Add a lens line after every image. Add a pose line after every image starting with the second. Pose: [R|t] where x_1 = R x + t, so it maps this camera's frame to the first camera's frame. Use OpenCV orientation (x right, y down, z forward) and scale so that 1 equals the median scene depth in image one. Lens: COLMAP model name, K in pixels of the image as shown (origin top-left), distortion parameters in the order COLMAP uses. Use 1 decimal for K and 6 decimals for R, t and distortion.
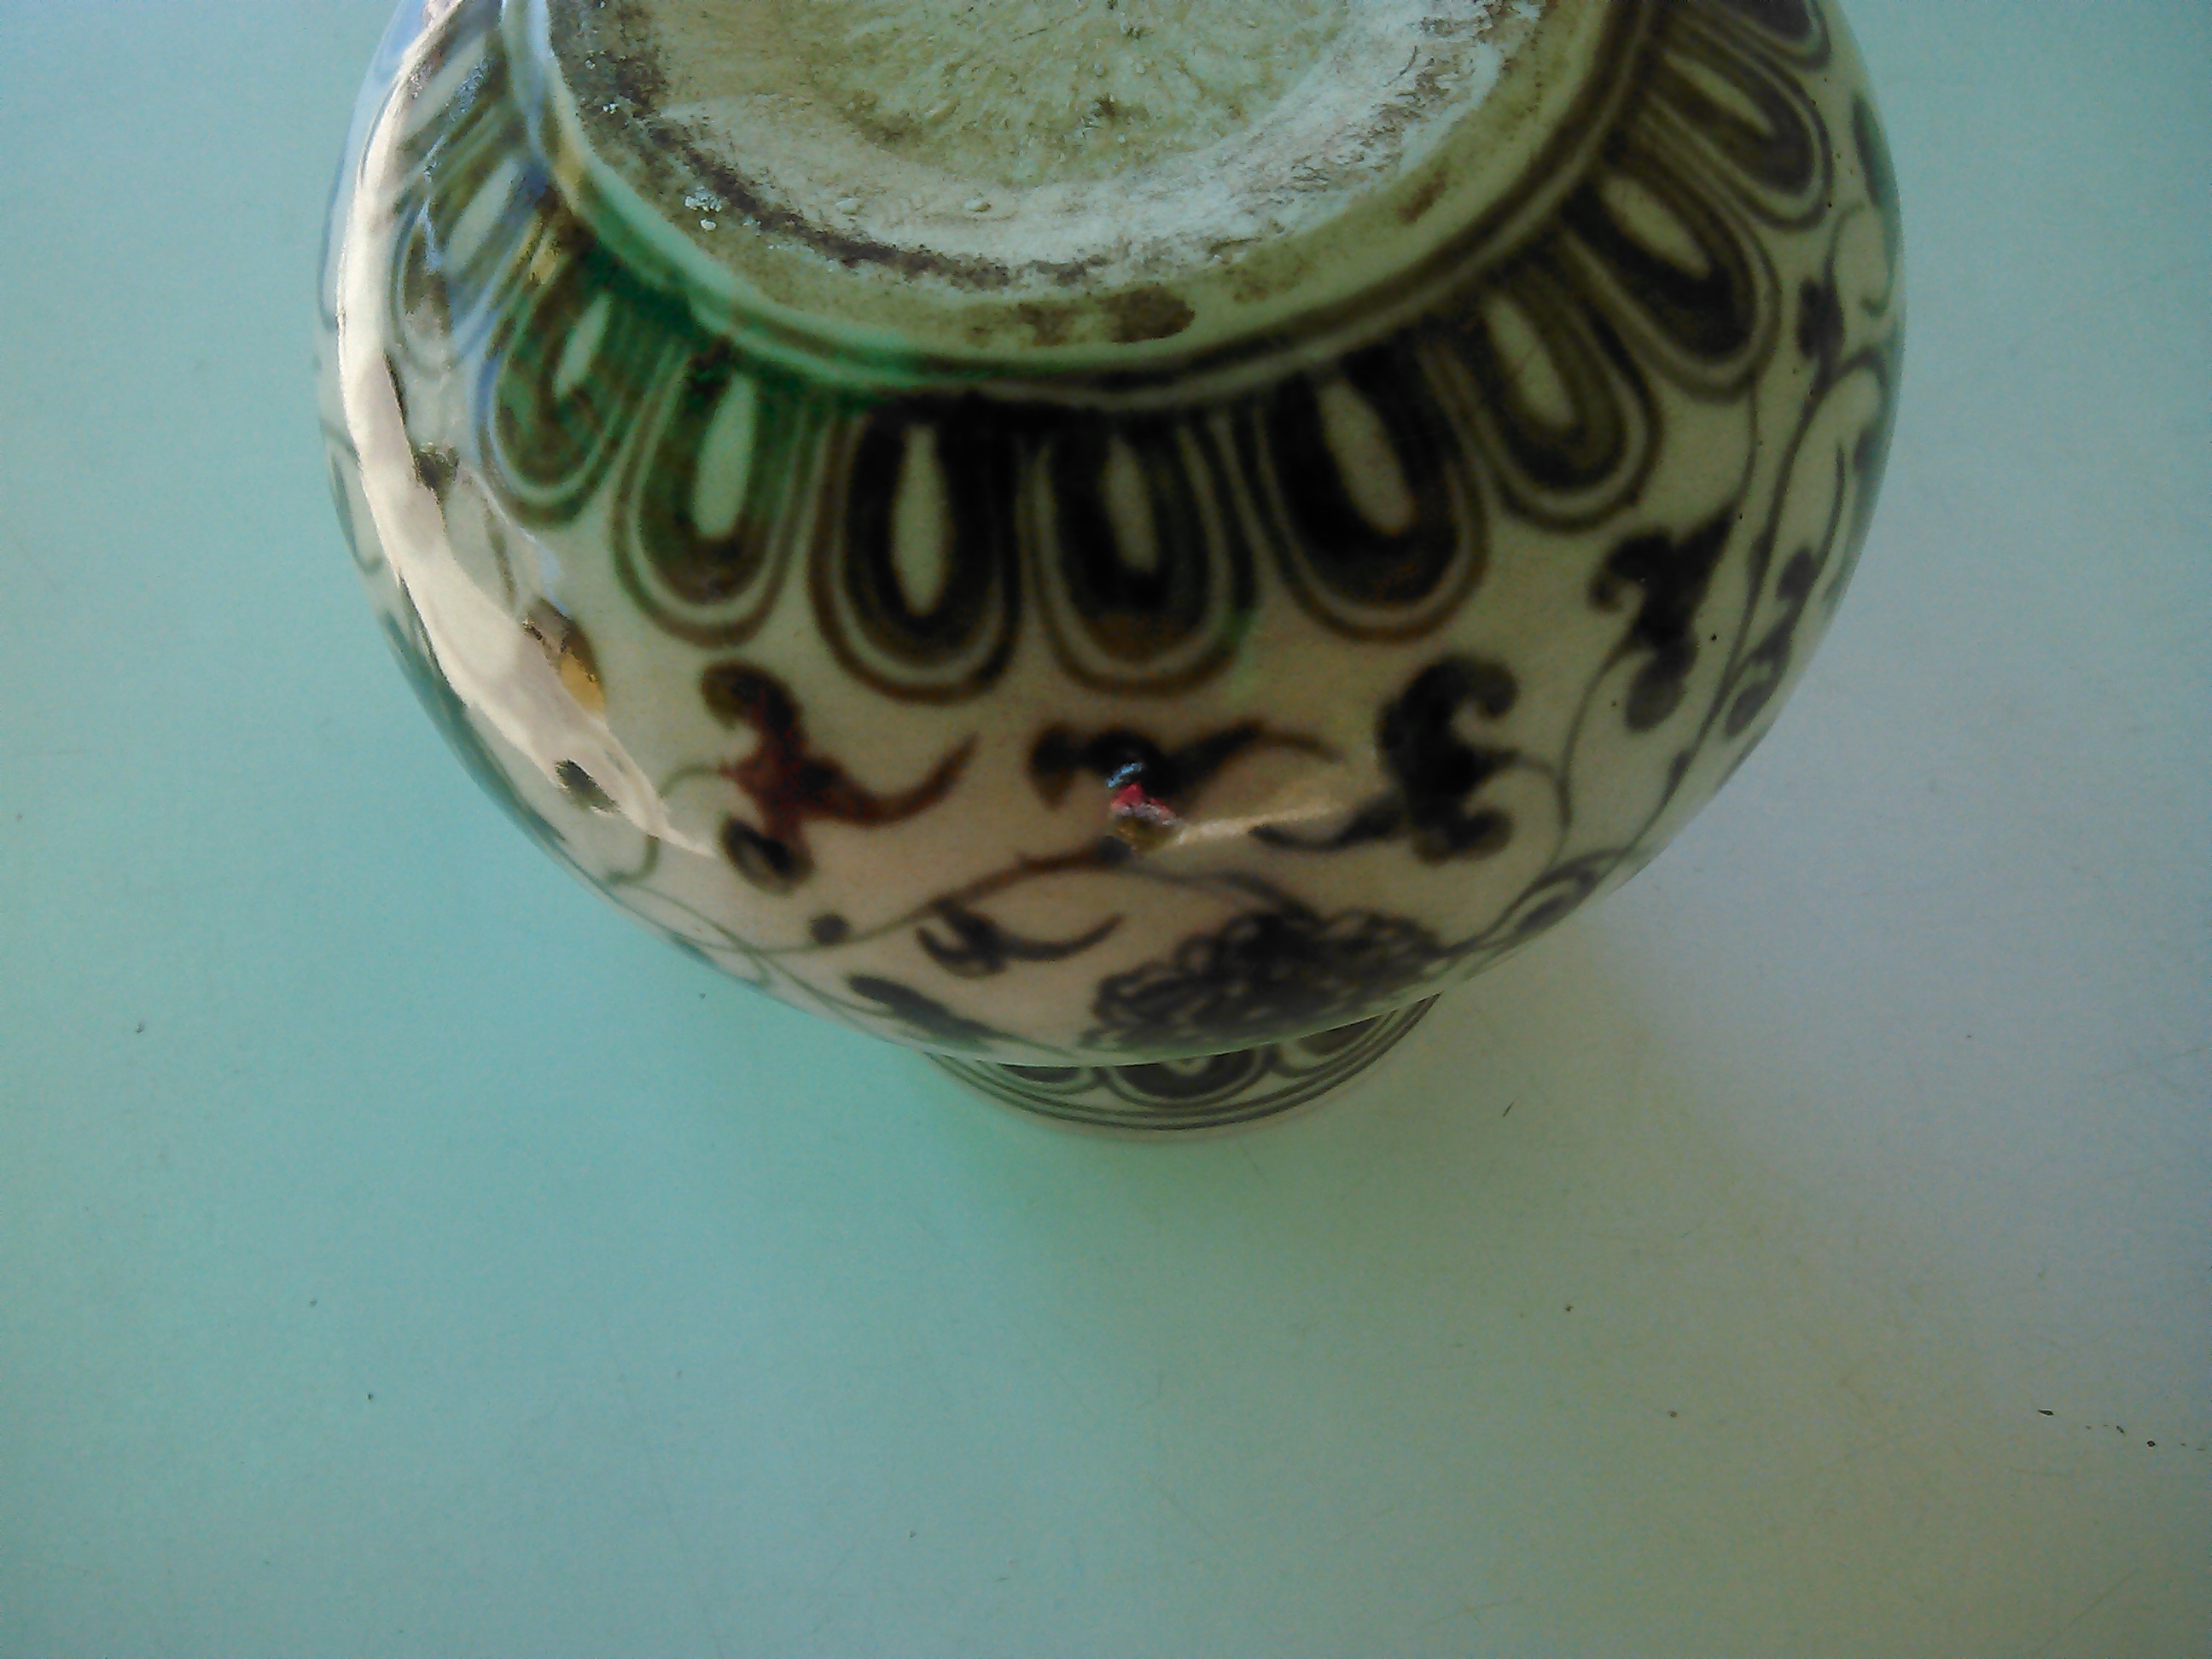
lens RADIAL K [[2241.0, 0, 1106.0], [0, 2241.0, 829.5], [0, 0, 1]] dist [0.011237, -0.010234]
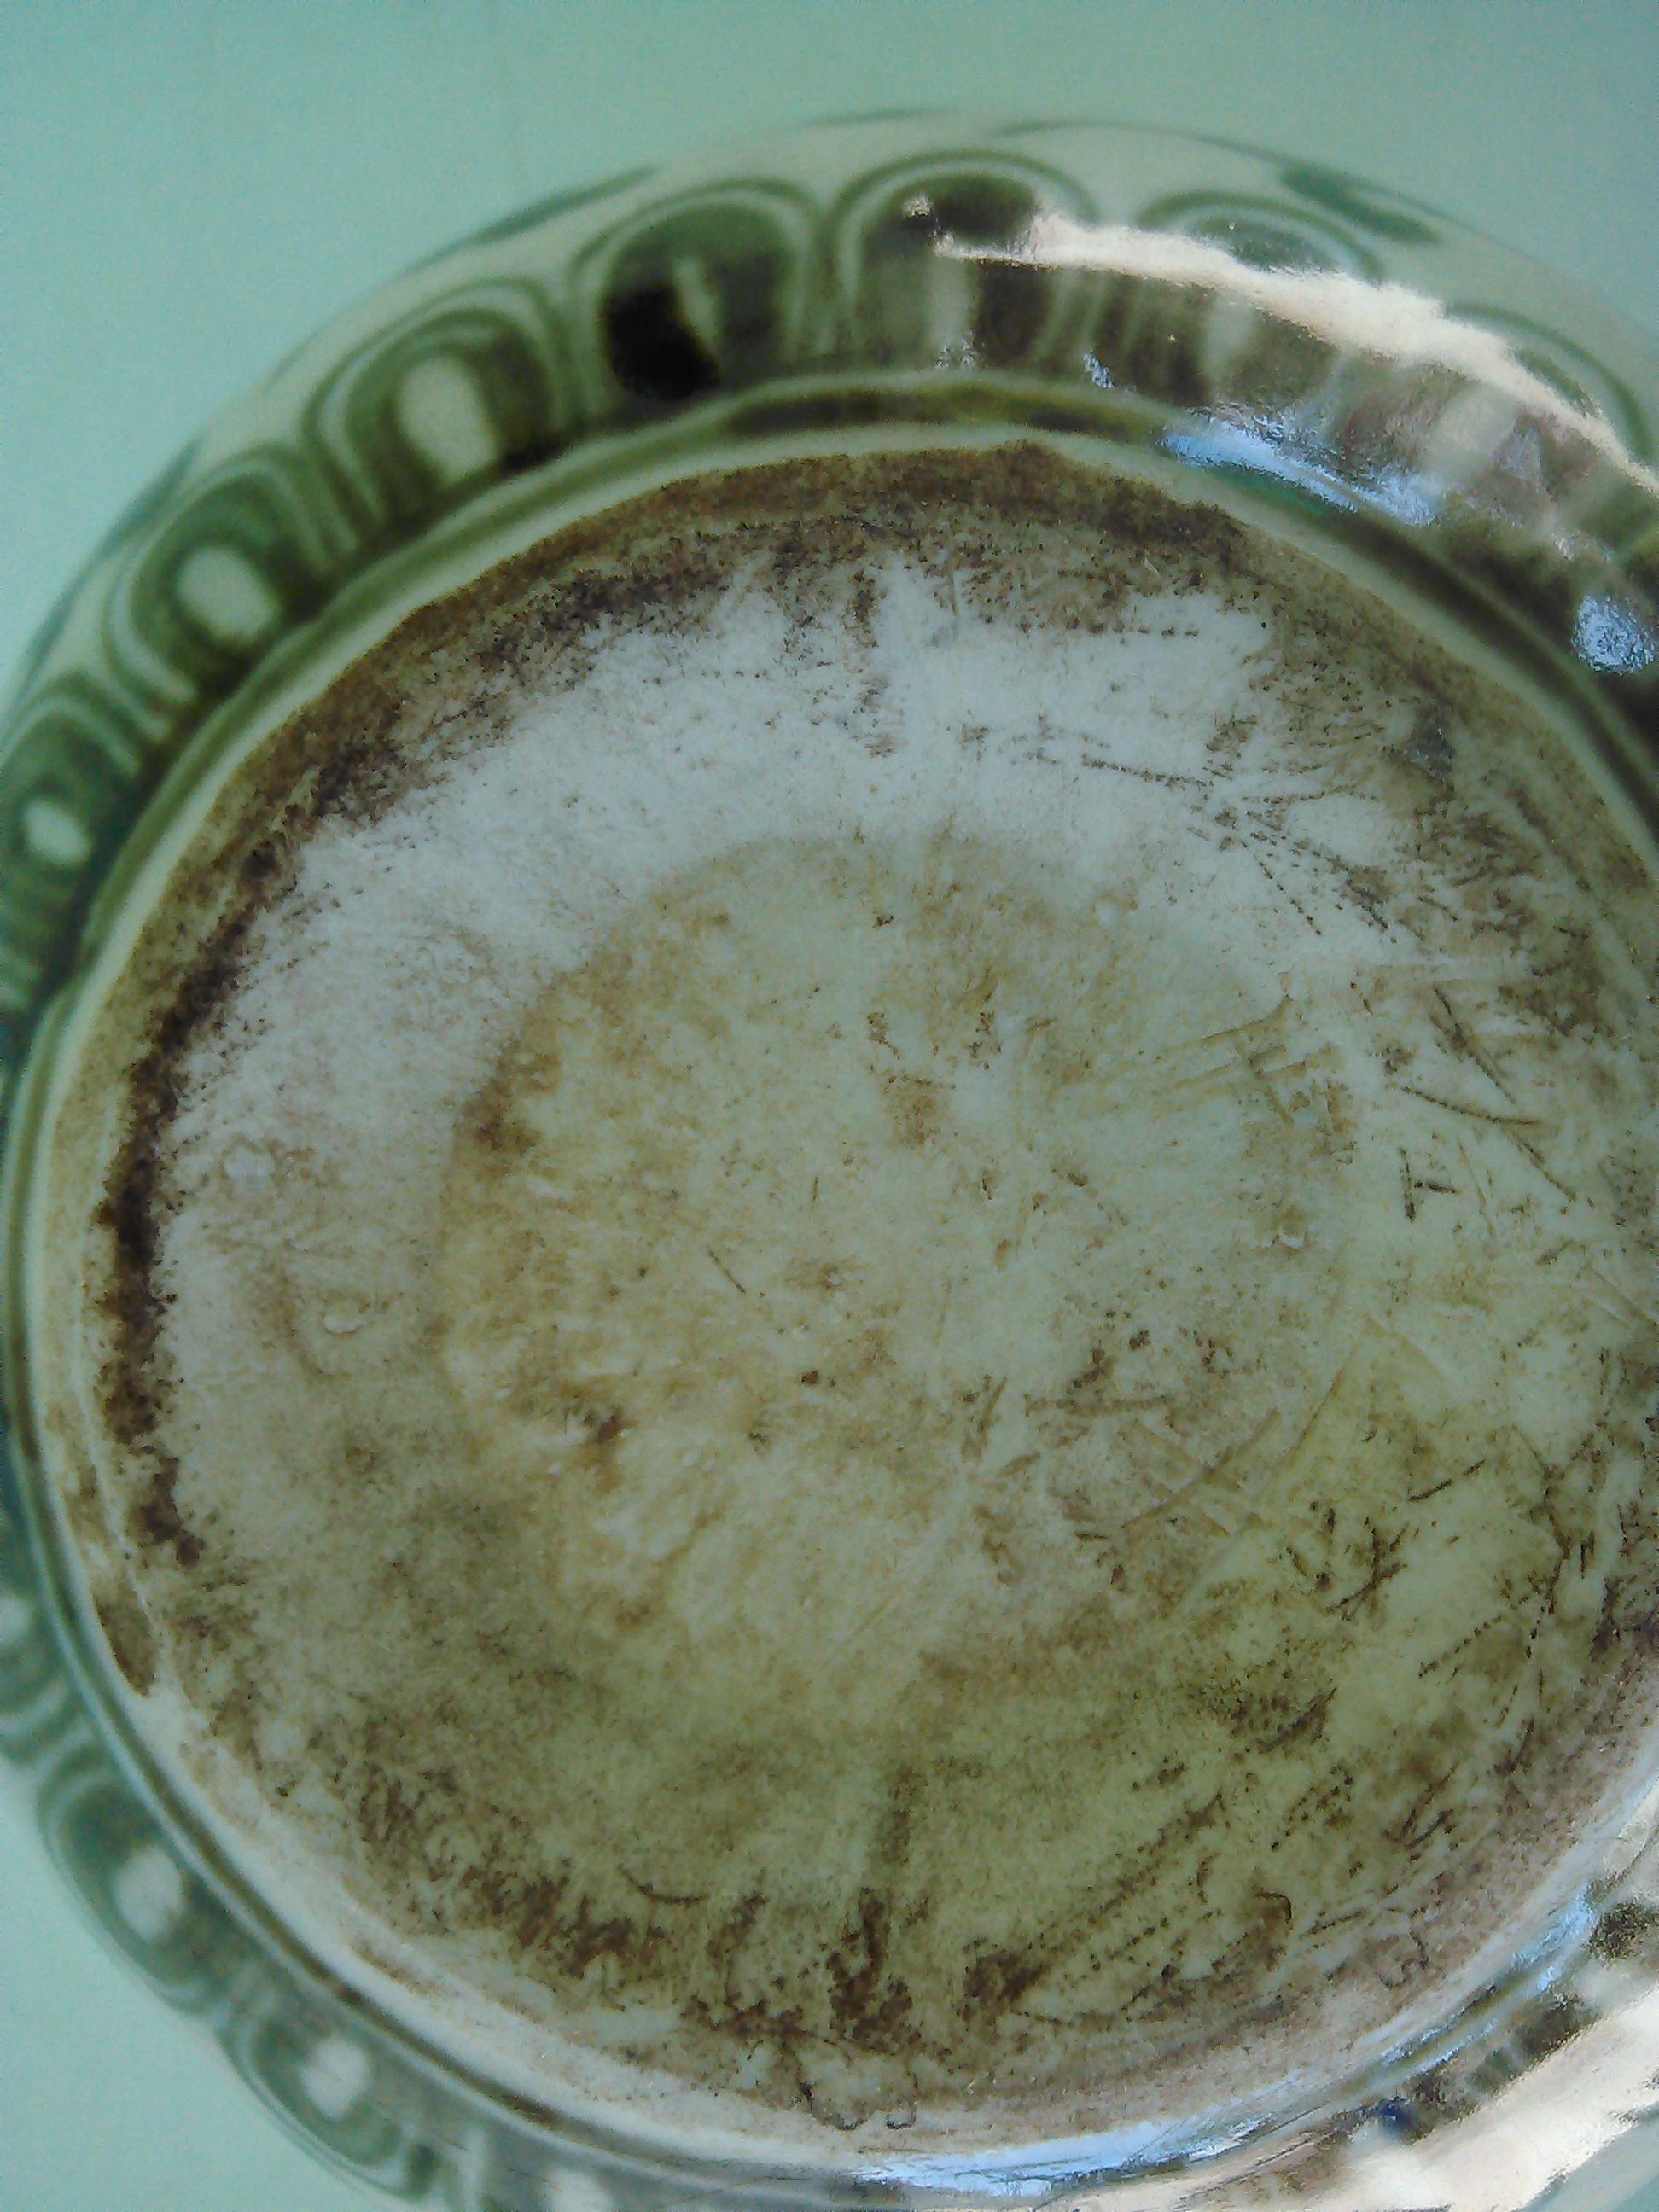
lens RADIAL K [[2163.6, 0, 829.5], [0, 2163.6, 1106.0], [0, 0, 1]] dist [-0.006397, -0.013917]
pose [[0.283441, 0.957795, 0.047842, -0.112244], [-0.793795, 0.206331, 0.572117, -0.819214], [0.538100, -0.200138, 0.818776, 0.550884]]
